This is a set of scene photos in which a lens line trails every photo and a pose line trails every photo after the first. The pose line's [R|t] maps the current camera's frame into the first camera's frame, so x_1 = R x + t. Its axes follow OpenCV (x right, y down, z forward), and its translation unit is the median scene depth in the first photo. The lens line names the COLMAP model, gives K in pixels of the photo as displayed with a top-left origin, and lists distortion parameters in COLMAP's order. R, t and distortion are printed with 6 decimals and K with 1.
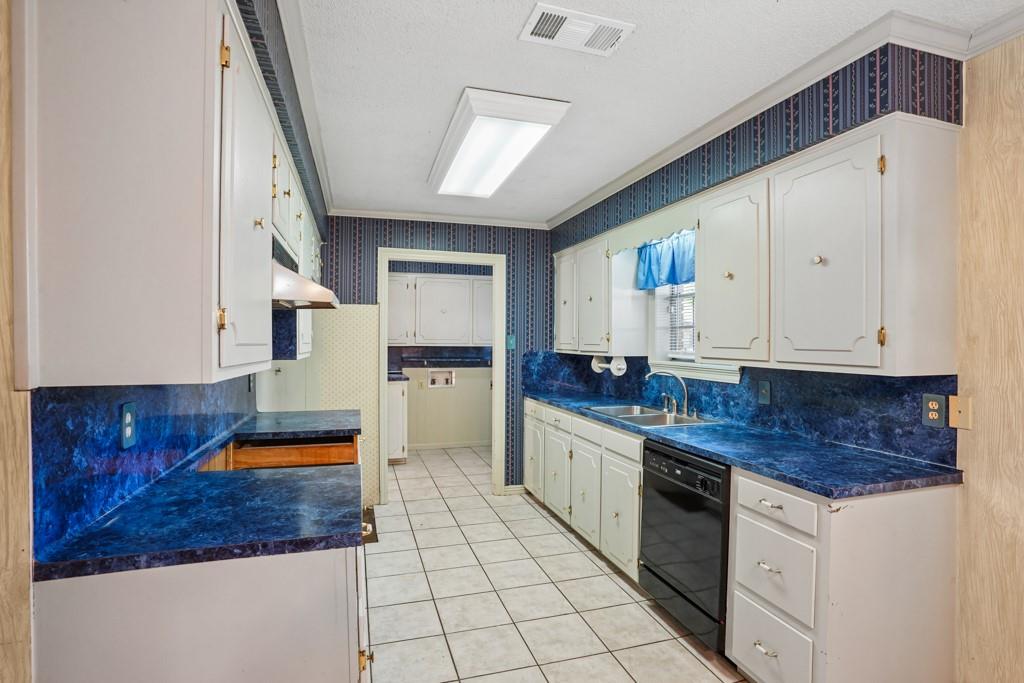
lens RADIAL K [[498.0, 0, 506.7], [0, 498.0, 342.6], [0, 0, 1]] dist [-0.050788, 0.000028]
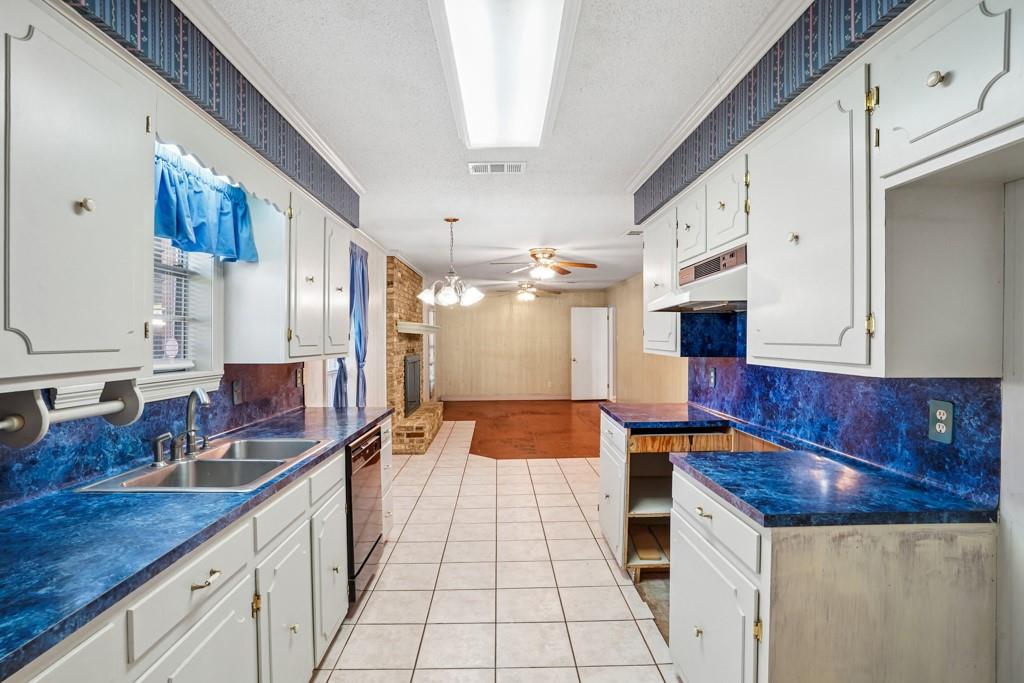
lens RADIAL K [[498.0, 0, 506.7], [0, 498.0, 342.6], [0, 0, 1]] dist [-0.050788, 0.000028]
pose [[-0.964728, -0.001696, 0.263245, -0.096659], [-0.000816, 0.999994, 0.003455, -0.002662], [-0.263249, 0.003118, -0.964723, 2.206900]]
